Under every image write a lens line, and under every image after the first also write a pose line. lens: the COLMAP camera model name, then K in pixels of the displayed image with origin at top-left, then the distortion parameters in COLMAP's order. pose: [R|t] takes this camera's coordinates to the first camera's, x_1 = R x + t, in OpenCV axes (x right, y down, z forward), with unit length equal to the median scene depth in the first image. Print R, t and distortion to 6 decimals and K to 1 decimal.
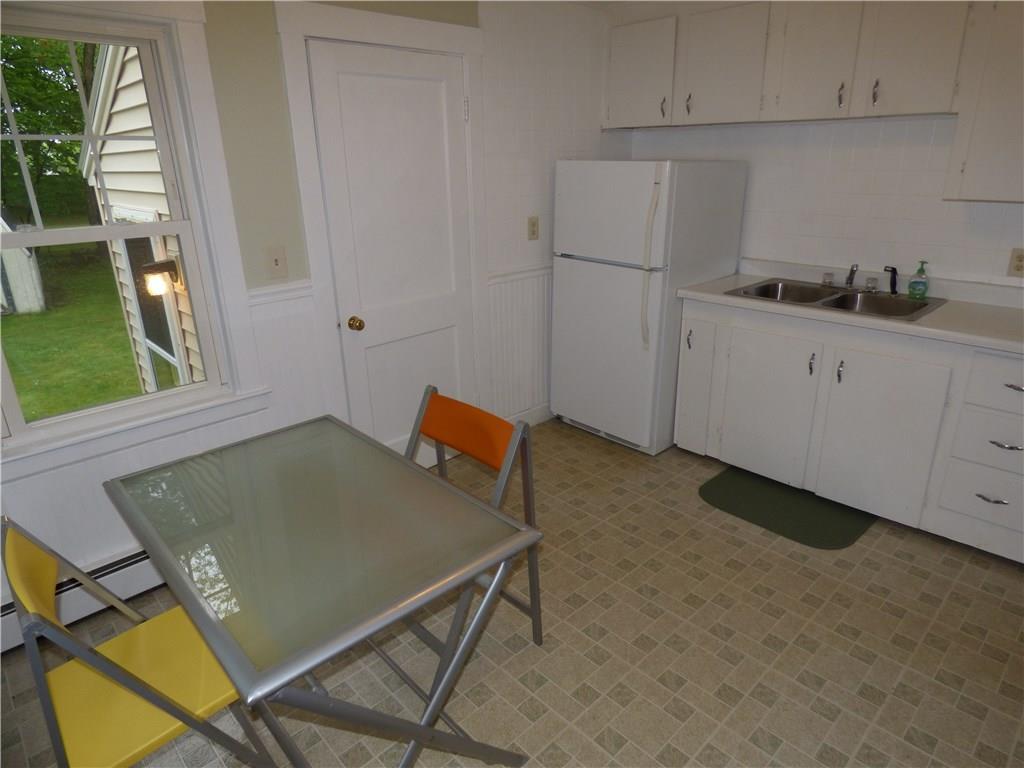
lens RADIAL K [[613.2, 0, 520.3], [0, 613.2, 384.8], [0, 0, 1]] dist [-0.041262, 0.002093]
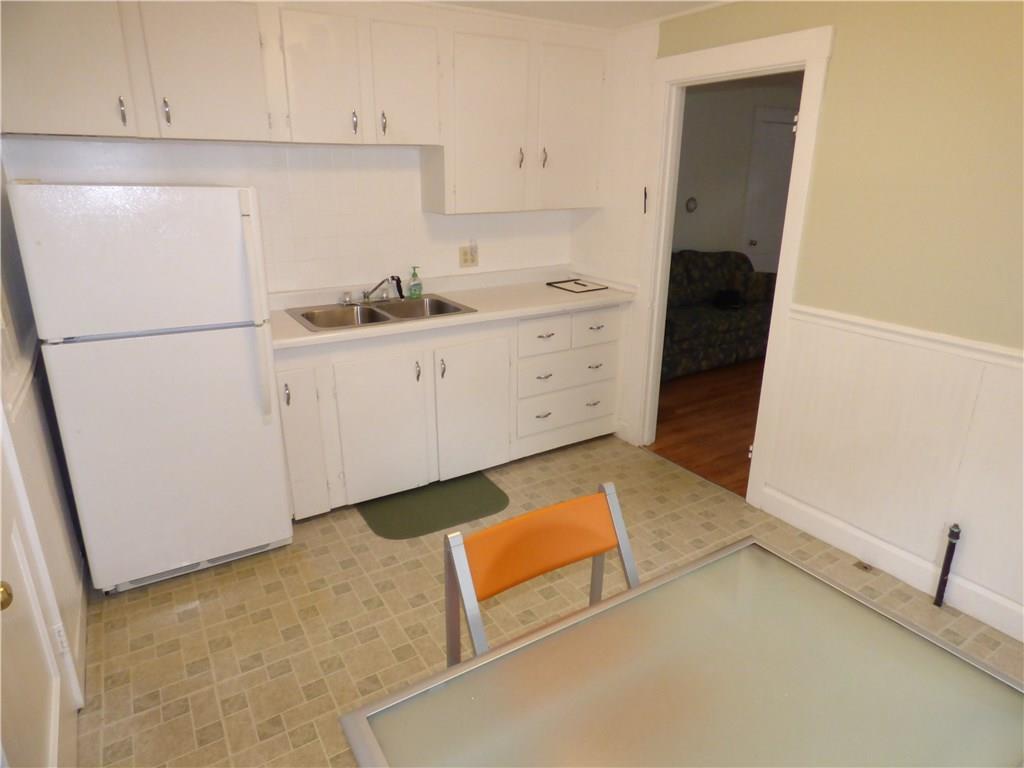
lens RADIAL K [[635.2, 0, 513.8], [0, 635.2, 355.2], [0, 0, 1]] dist [0.020201, 0.000452]
pose [[0.199544, -0.241616, 0.949634, -0.510411], [0.330584, 0.928906, 0.166878, -0.174293], [-0.922440, 0.280635, 0.265232, 0.485329]]
